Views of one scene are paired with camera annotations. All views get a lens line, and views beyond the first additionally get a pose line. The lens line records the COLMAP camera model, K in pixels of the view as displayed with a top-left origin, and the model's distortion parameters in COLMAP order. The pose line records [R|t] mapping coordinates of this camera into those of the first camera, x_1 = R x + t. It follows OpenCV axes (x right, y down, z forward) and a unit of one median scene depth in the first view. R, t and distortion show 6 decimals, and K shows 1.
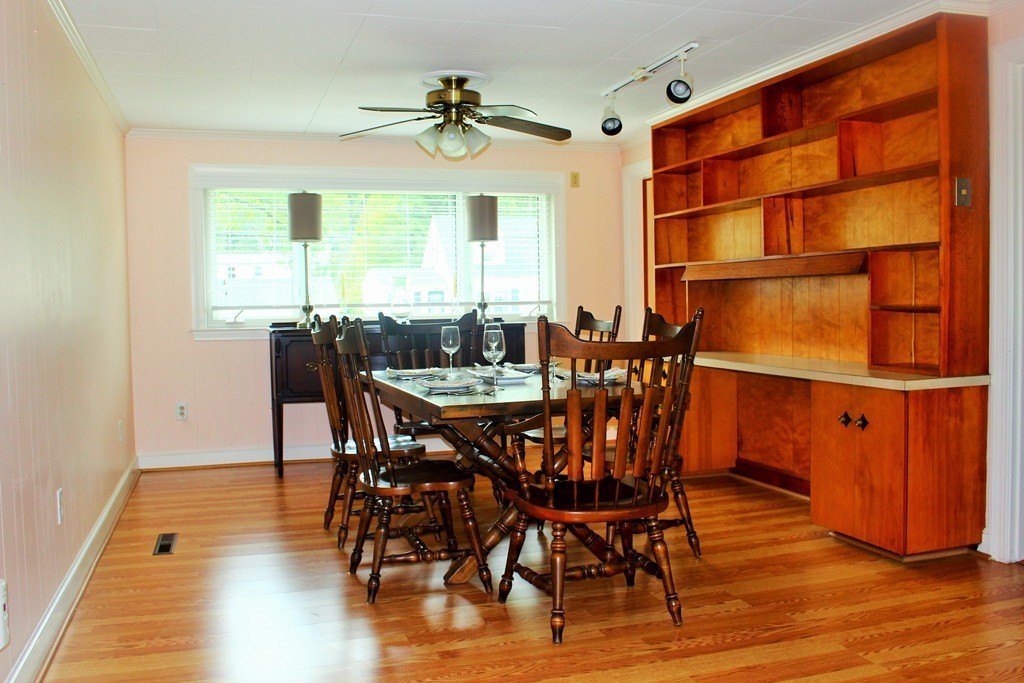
lens RADIAL K [[841.7, 0, 512.0], [0, 841.7, 341.5], [0, 0, 1]] dist [-0.079643, 0.008719]
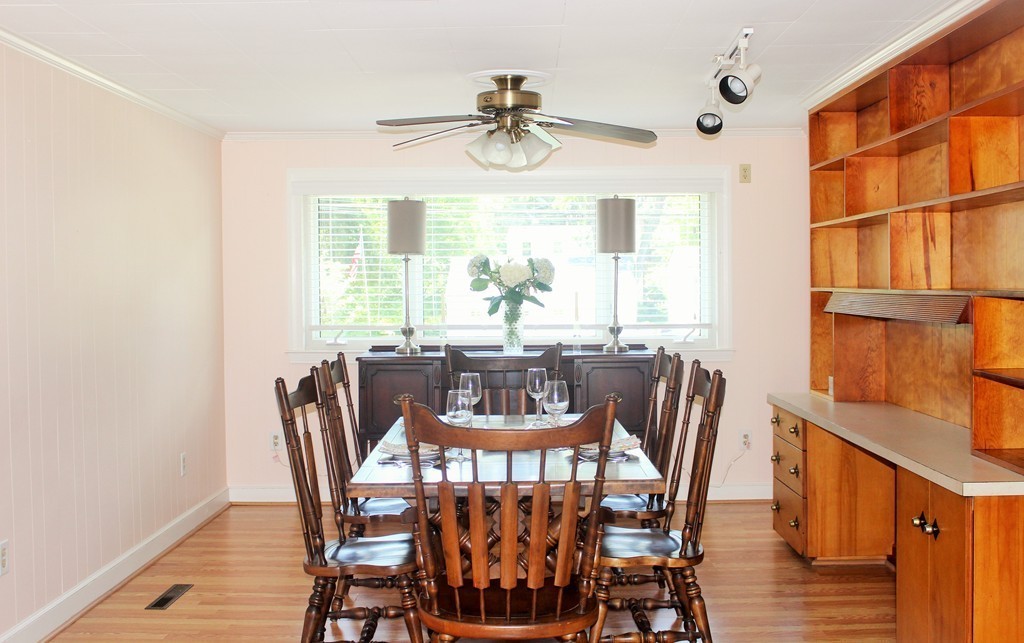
lens RADIAL K [[1015.4, 0, 512.0], [0, 1015.4, 321.5], [0, 0, 1]] dist [-0.049459, 0.014313]
pose [[0.955670, 0.017902, -0.293895, 0.240973], [-0.023195, 0.999625, -0.014535, -0.050615], [0.293525, 0.020708, 0.955727, 0.015945]]
